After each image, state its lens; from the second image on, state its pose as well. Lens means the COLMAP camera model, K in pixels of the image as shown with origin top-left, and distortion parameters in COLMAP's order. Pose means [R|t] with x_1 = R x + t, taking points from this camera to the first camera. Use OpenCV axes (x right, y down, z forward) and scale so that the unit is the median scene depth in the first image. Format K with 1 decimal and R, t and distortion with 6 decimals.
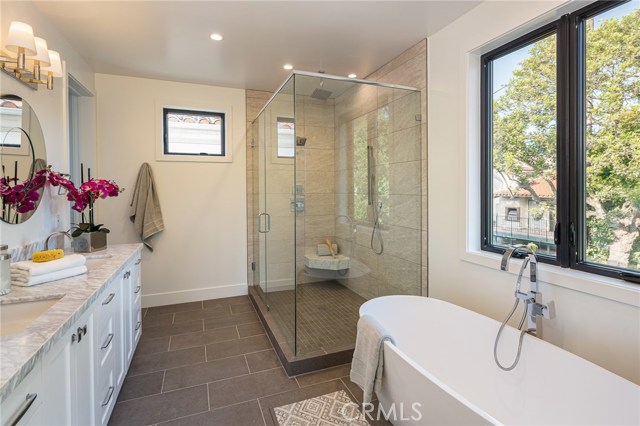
lens RADIAL K [[314.3, 0, 318.6], [0, 314.3, 192.8], [0, 0, 1]] dist [-0.000560, -0.000209]
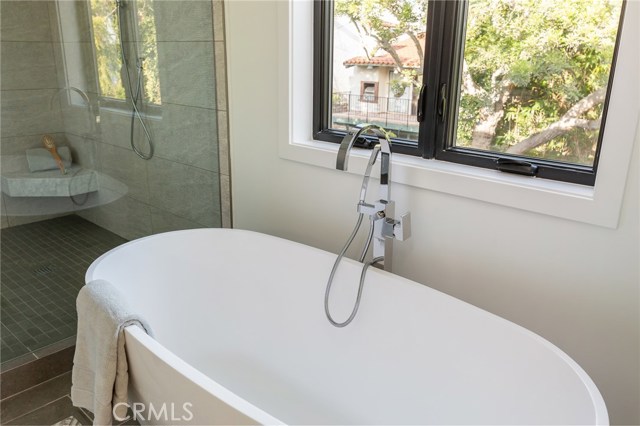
lens RADIAL K [[506.9, 0, 320.0], [0, 506.9, 213.0], [0, 0, 1]] dist [0.004500, 0.000718]
pose [[0.897546, -0.113538, 0.426051, 0.097164], [-0.015392, 0.957621, 0.287621, 0.036419], [-0.440652, -0.264711, 0.857761, 0.131244]]
